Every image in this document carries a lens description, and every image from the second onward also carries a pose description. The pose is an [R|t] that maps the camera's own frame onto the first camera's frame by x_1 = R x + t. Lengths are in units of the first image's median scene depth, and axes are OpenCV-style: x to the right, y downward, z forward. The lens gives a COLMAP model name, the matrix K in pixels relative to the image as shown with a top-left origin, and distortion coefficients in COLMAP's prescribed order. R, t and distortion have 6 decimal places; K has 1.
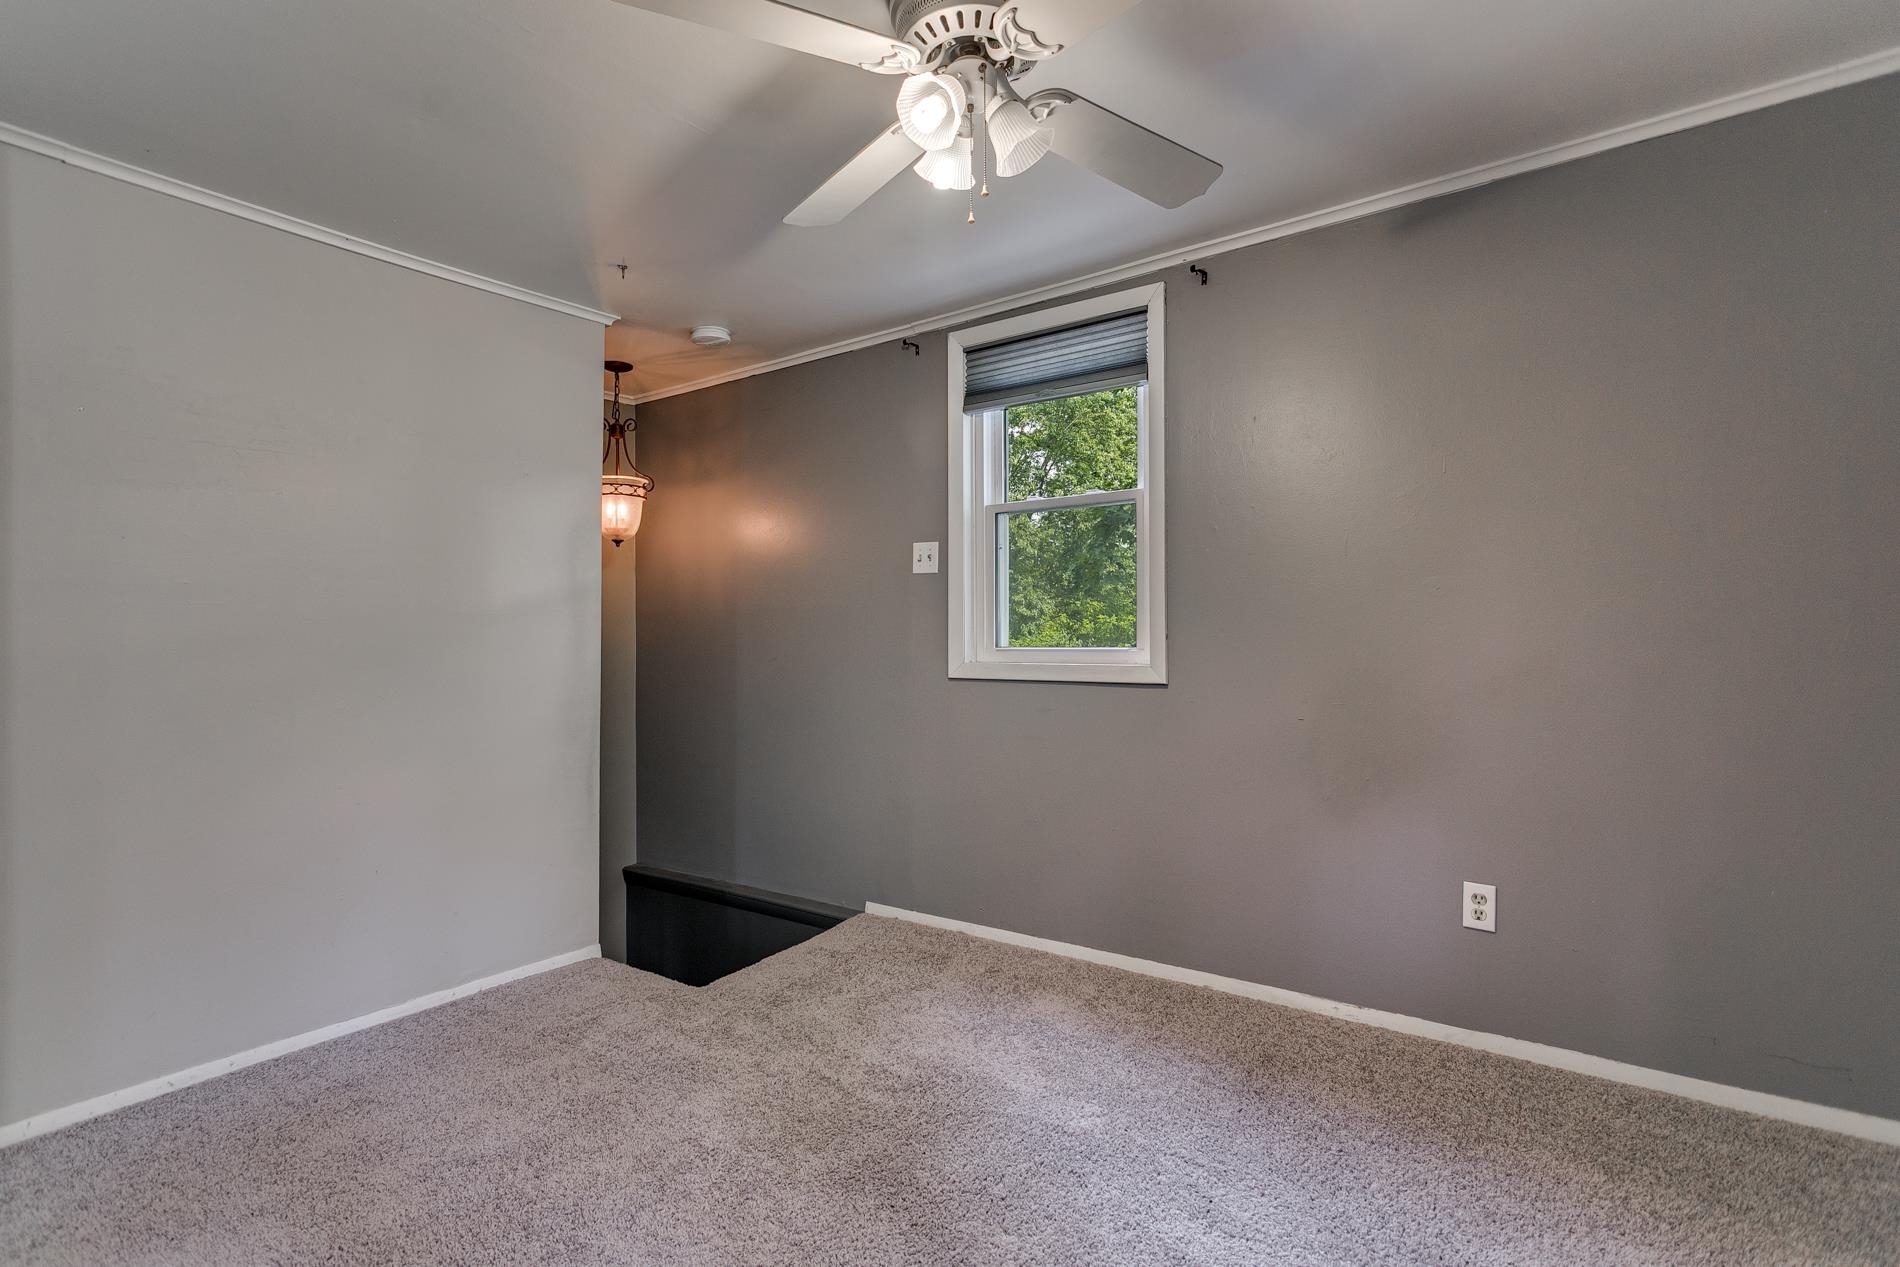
lens RADIAL K [[909.4, 0, 947.9], [0, 909.4, 633.3], [0, 0, 1]] dist [0.004266, 0.001107]
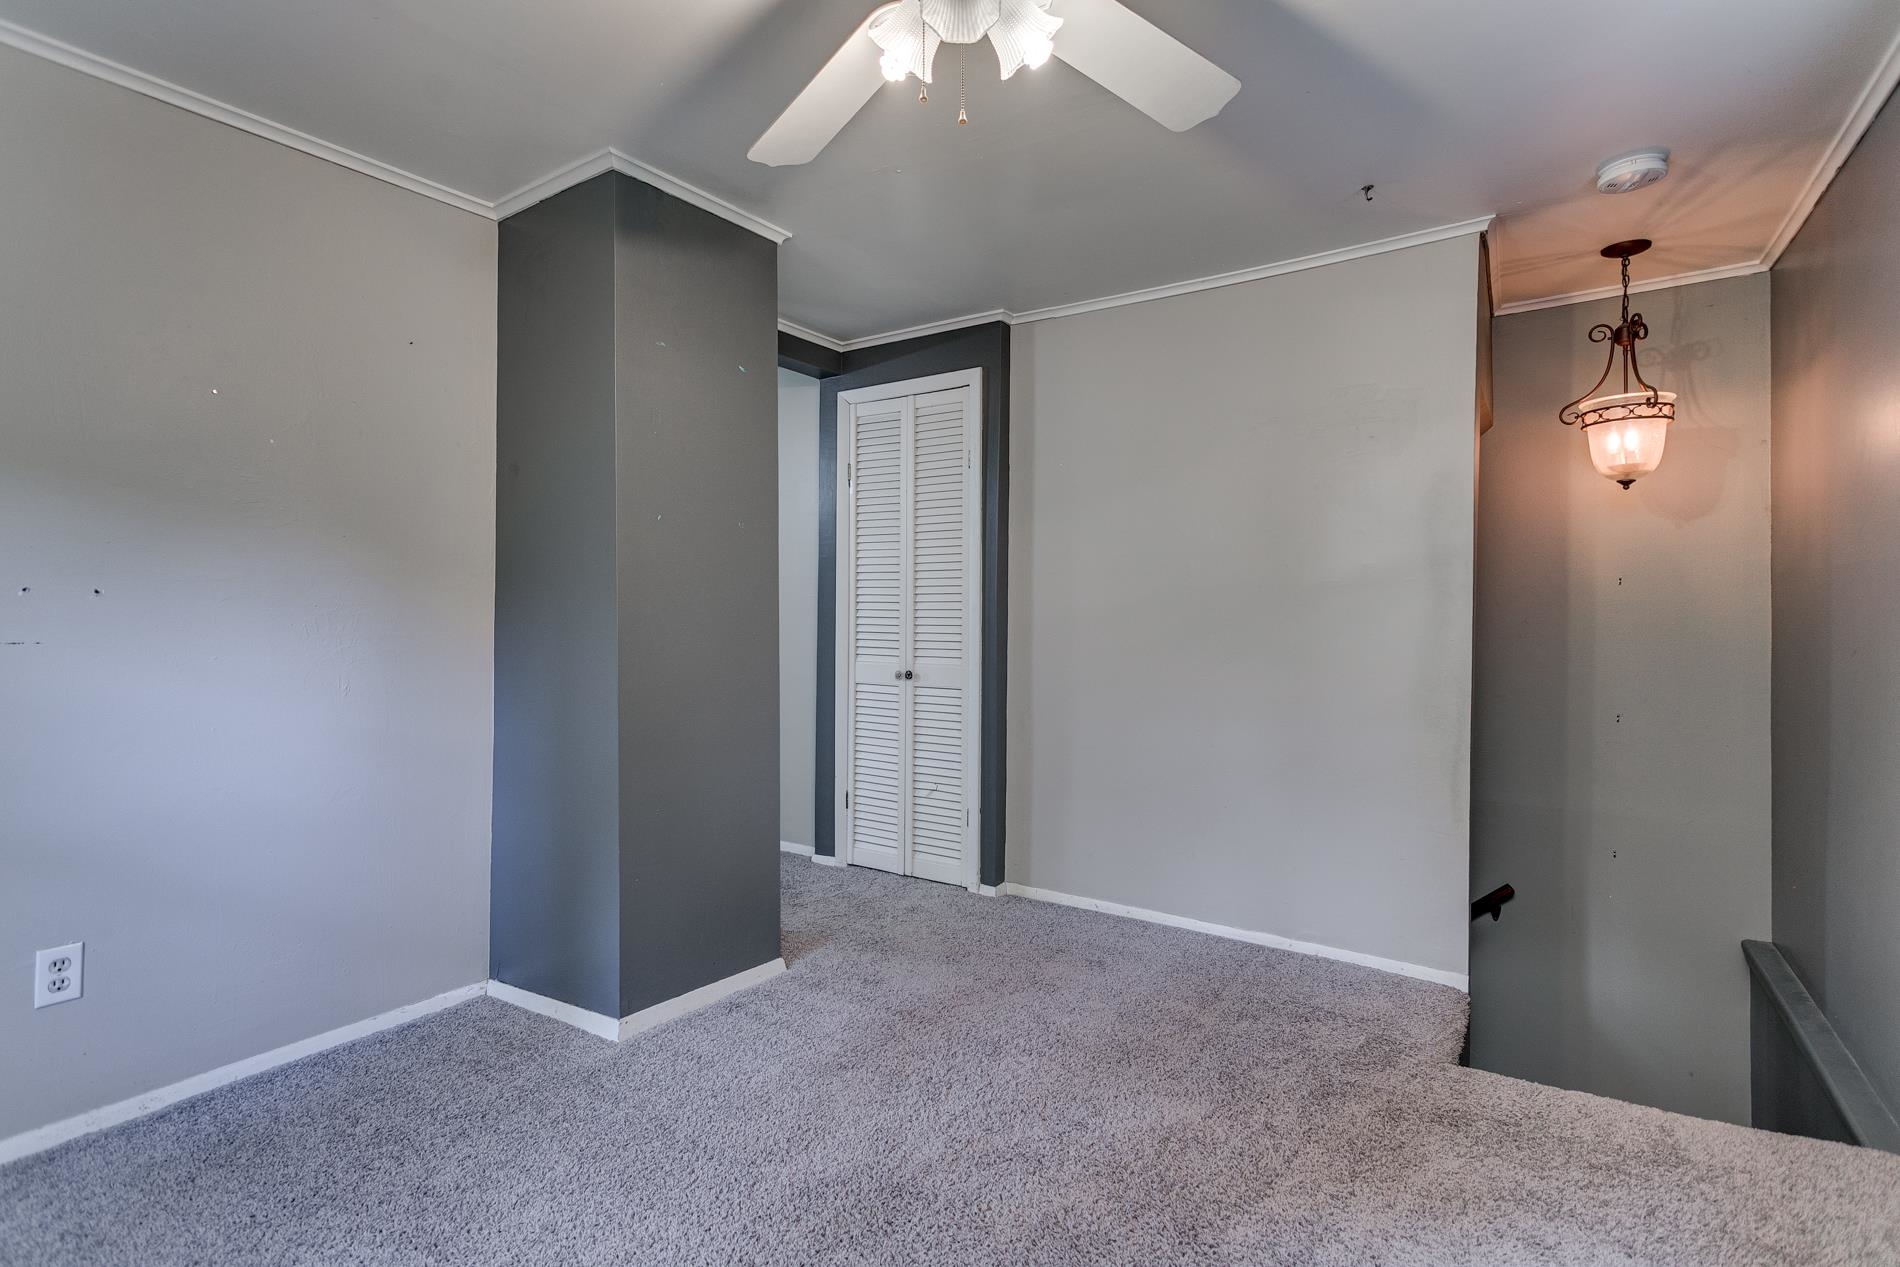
lens RADIAL K [[910.2, 0, 926.6], [0, 910.2, 599.3], [0, 0, 1]] dist [-0.001078, -0.000305]
pose [[0.026741, 0.005163, -0.999629, 0.441295], [0.003128, 0.999981, 0.005249, -0.011898], [0.999638, -0.003267, 0.026724, 0.480819]]
